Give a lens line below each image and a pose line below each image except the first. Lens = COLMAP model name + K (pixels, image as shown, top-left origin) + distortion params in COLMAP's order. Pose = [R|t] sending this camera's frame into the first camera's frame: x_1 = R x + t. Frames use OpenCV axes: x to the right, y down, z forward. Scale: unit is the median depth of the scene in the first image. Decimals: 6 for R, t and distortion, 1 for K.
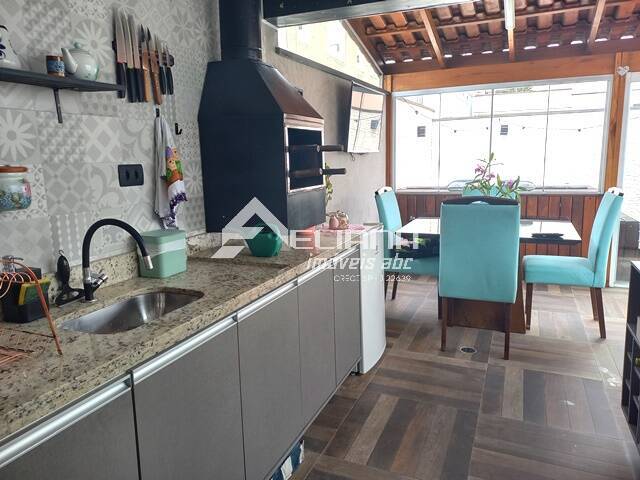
lens RADIAL K [[474.5, 0, 320.8], [0, 474.5, 234.4], [0, 0, 1]] dist [0.030503, -0.005439]
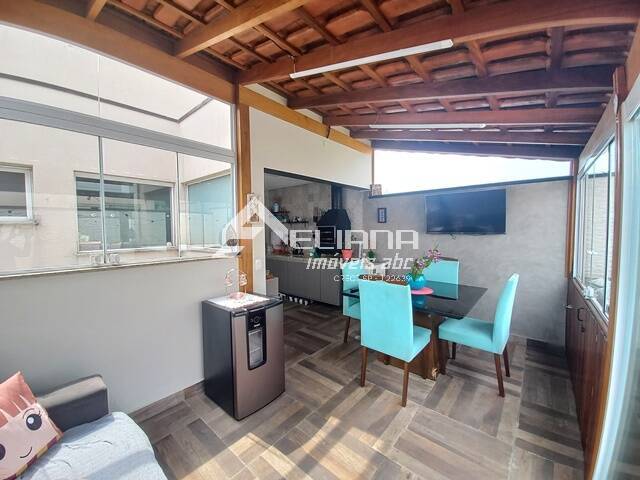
lens RADIAL K [[254.5, 0, 320.0], [0, 254.5, 240.0], [0, 0, 1]] dist [0.017974, -0.018832]
pose [[-0.301071, 0.072692, -0.950827, 1.792480], [-0.145210, 0.981968, 0.121052, -0.343489], [0.942481, 0.174515, -0.285087, 1.465570]]
